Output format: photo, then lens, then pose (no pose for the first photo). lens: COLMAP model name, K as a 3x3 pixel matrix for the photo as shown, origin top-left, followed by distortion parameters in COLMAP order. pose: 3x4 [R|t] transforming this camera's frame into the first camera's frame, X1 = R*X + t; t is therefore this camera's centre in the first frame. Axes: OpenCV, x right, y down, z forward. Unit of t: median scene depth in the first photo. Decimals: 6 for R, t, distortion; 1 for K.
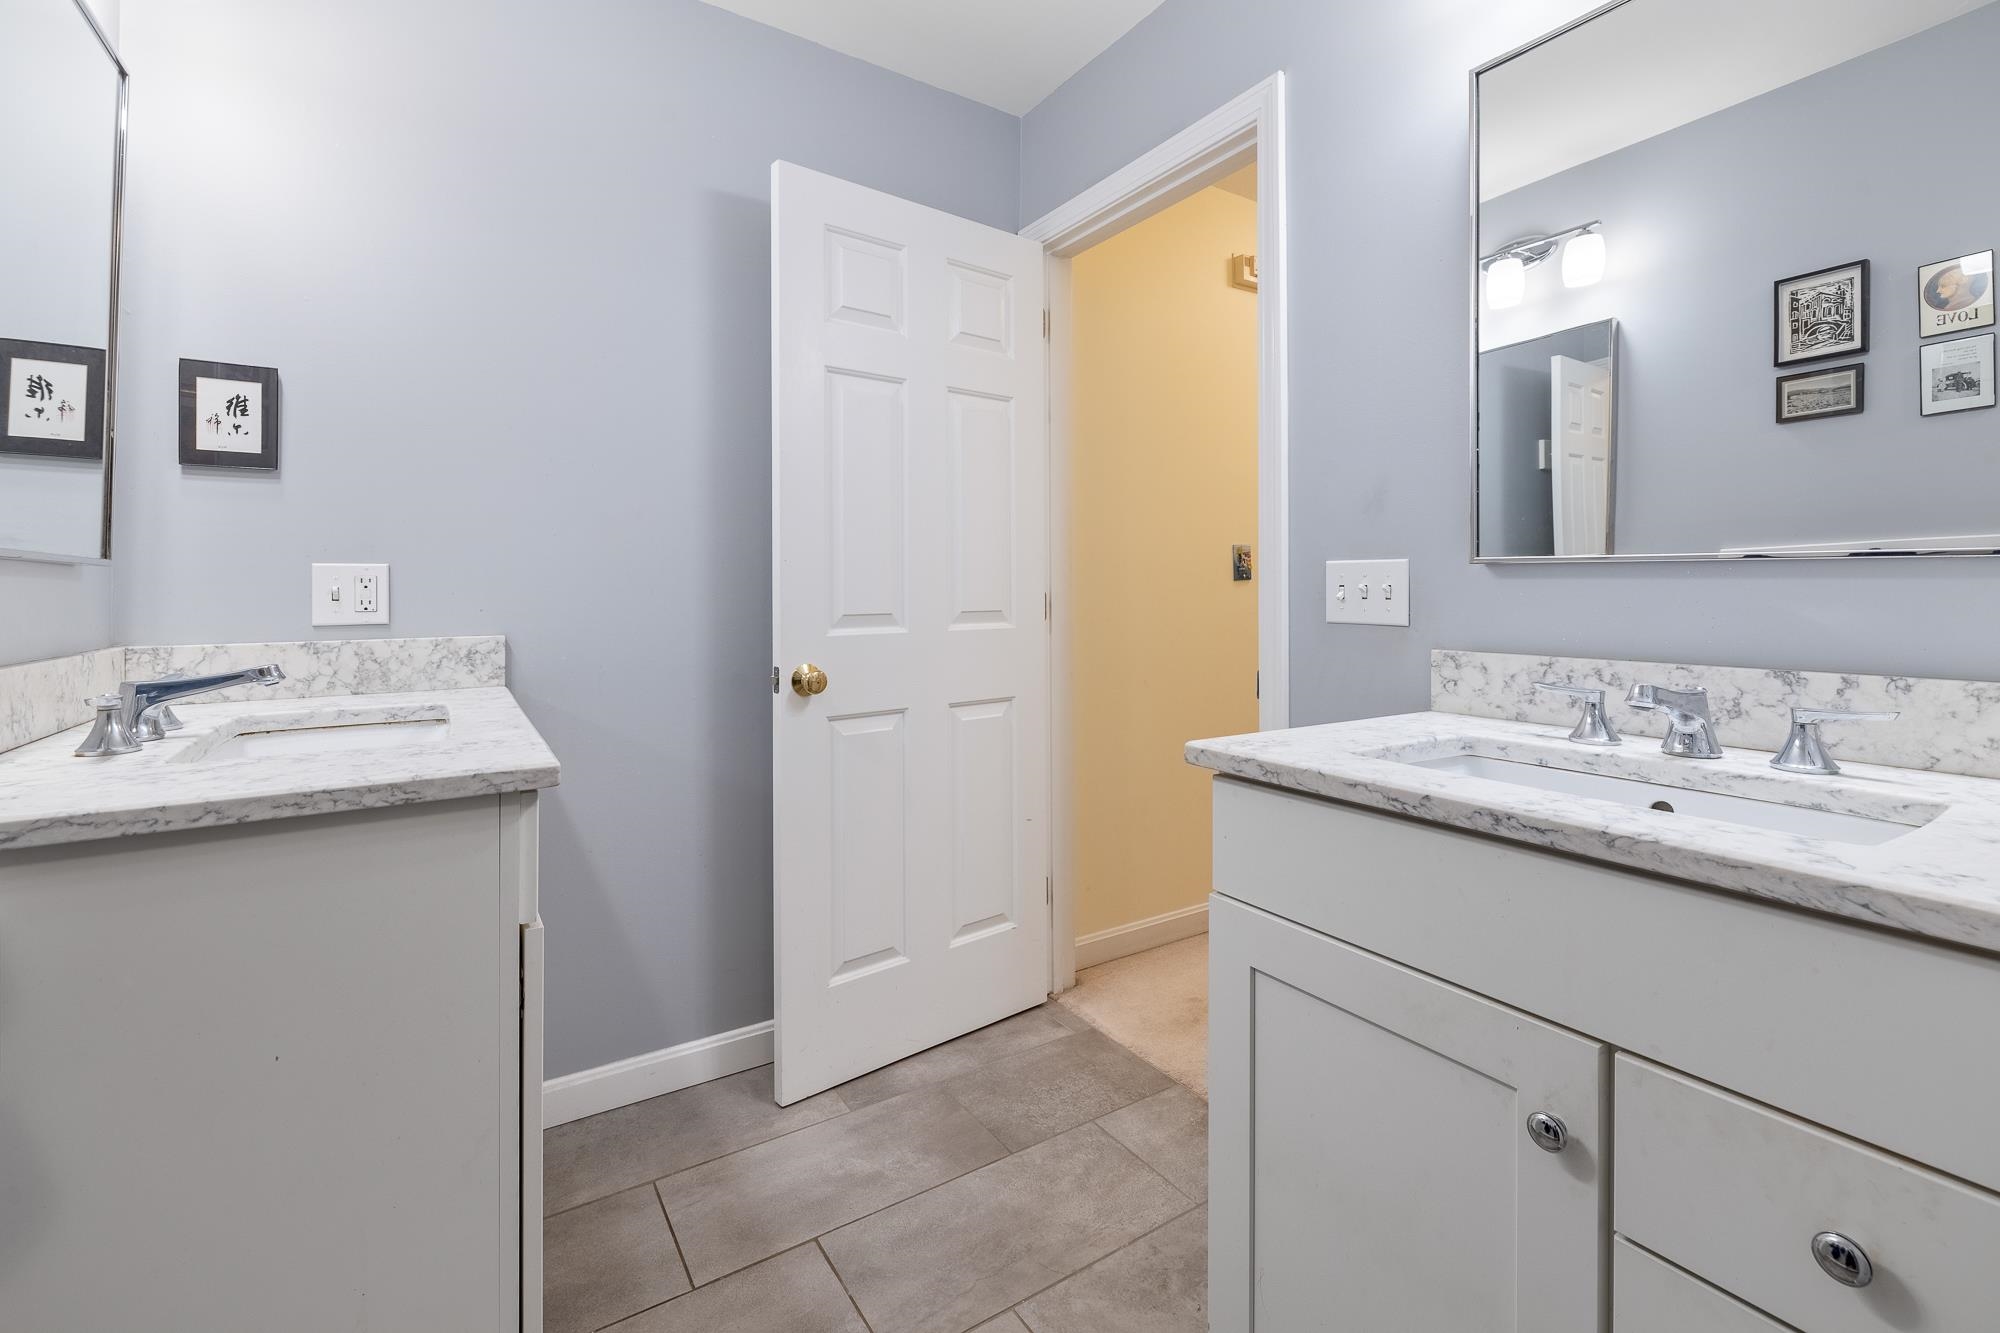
lens RADIAL K [[862.1, 0, 1000.2], [0, 862.1, 601.2], [0, 0, 1]] dist [0.000364, -0.000073]
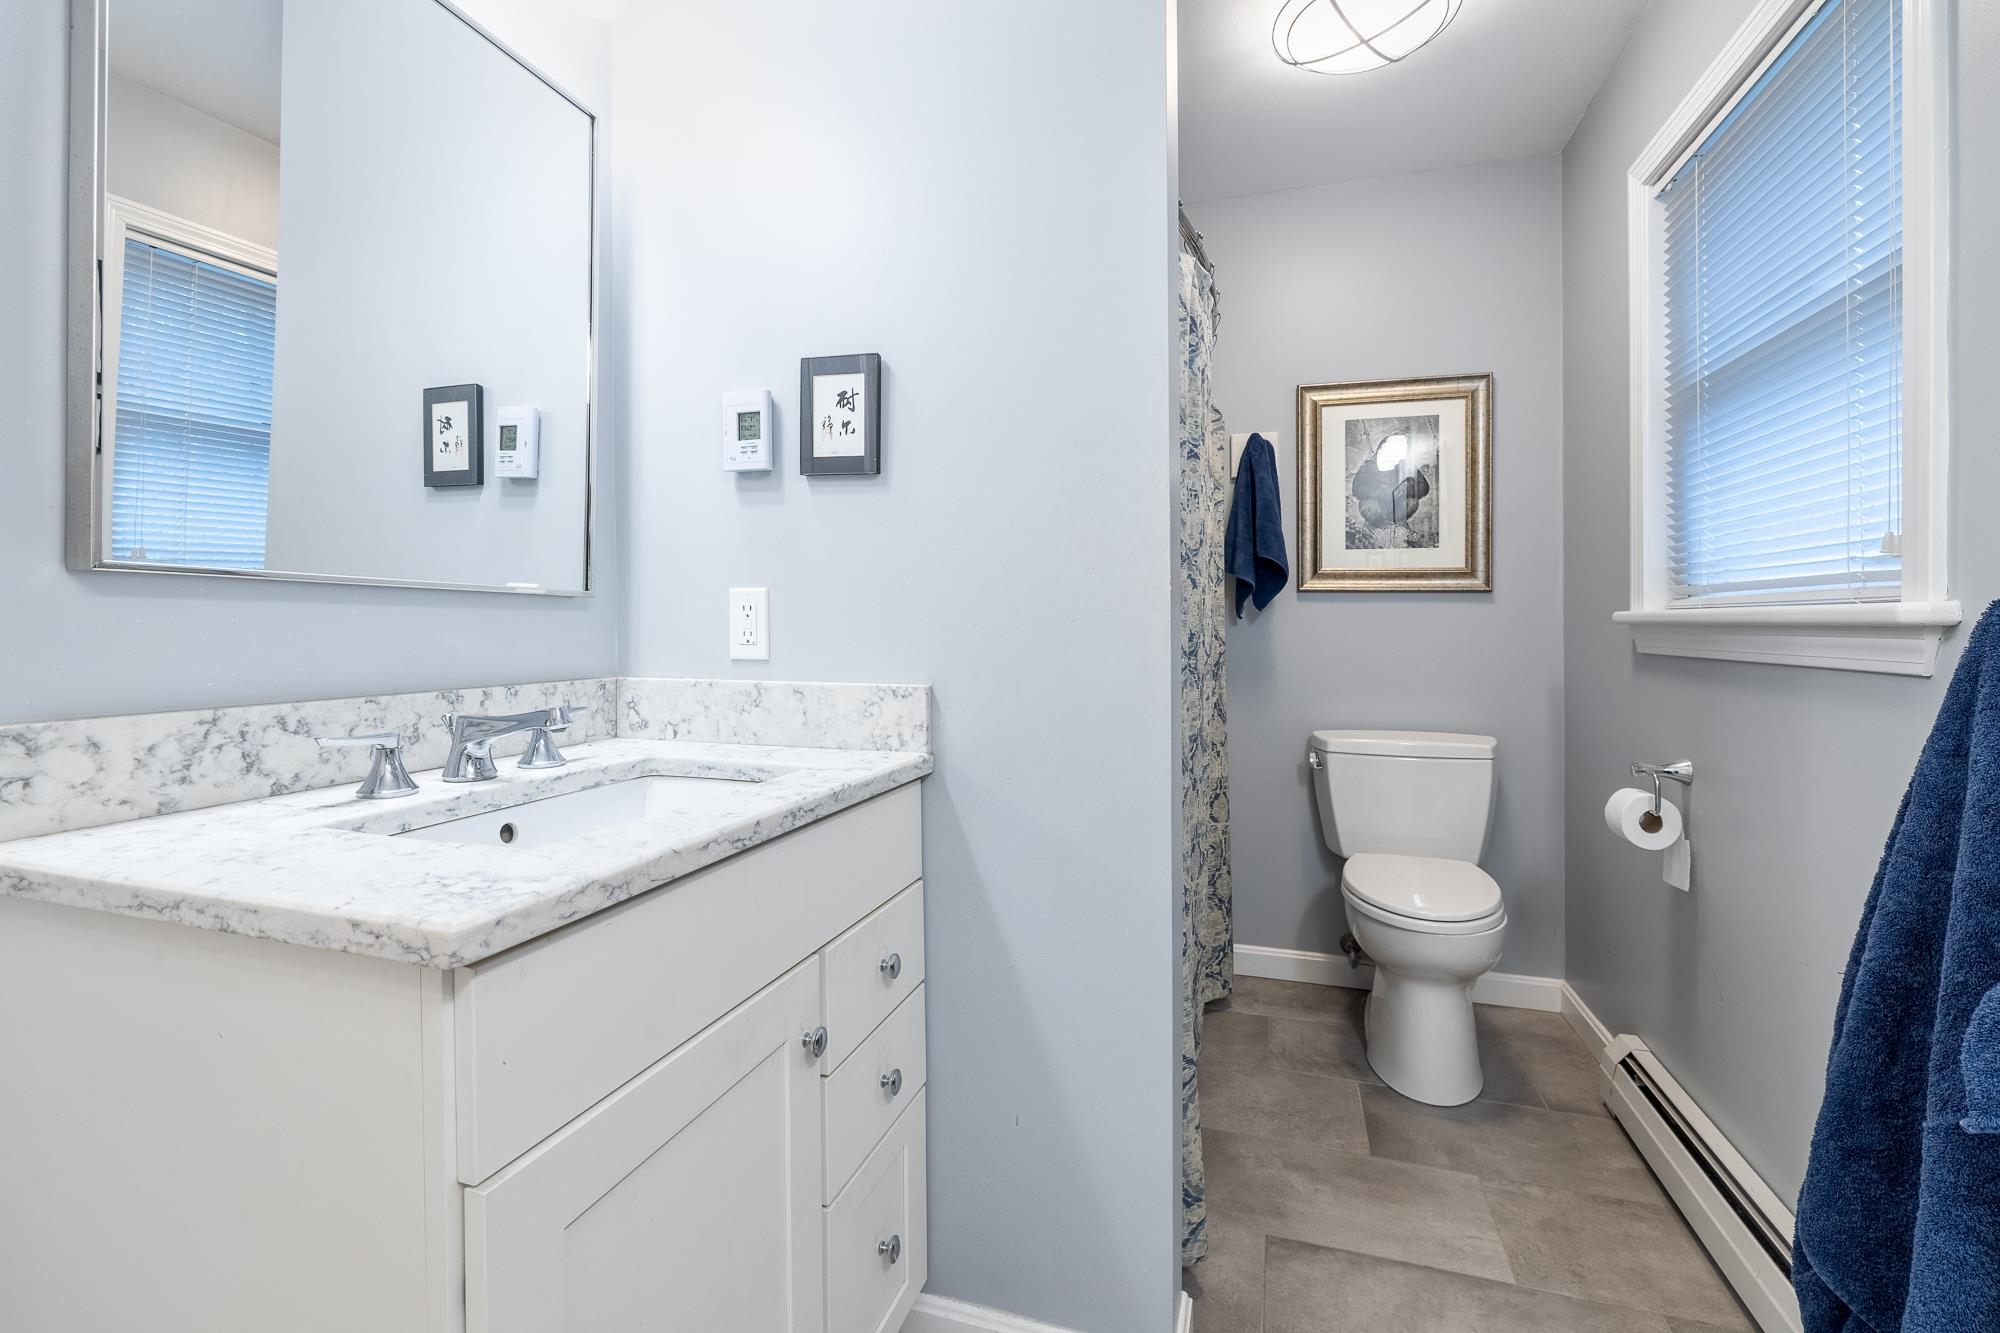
lens RADIAL K [[862.1, 0, 1000.2], [0, 862.1, 601.2], [0, 0, 1]] dist [0.000364, -0.000073]
pose [[-0.627061, 0.014346, 0.778838, -0.325945], [0.002391, 0.999861, -0.016492, -0.011810], [-0.778967, -0.008479, -0.627008, 0.955143]]
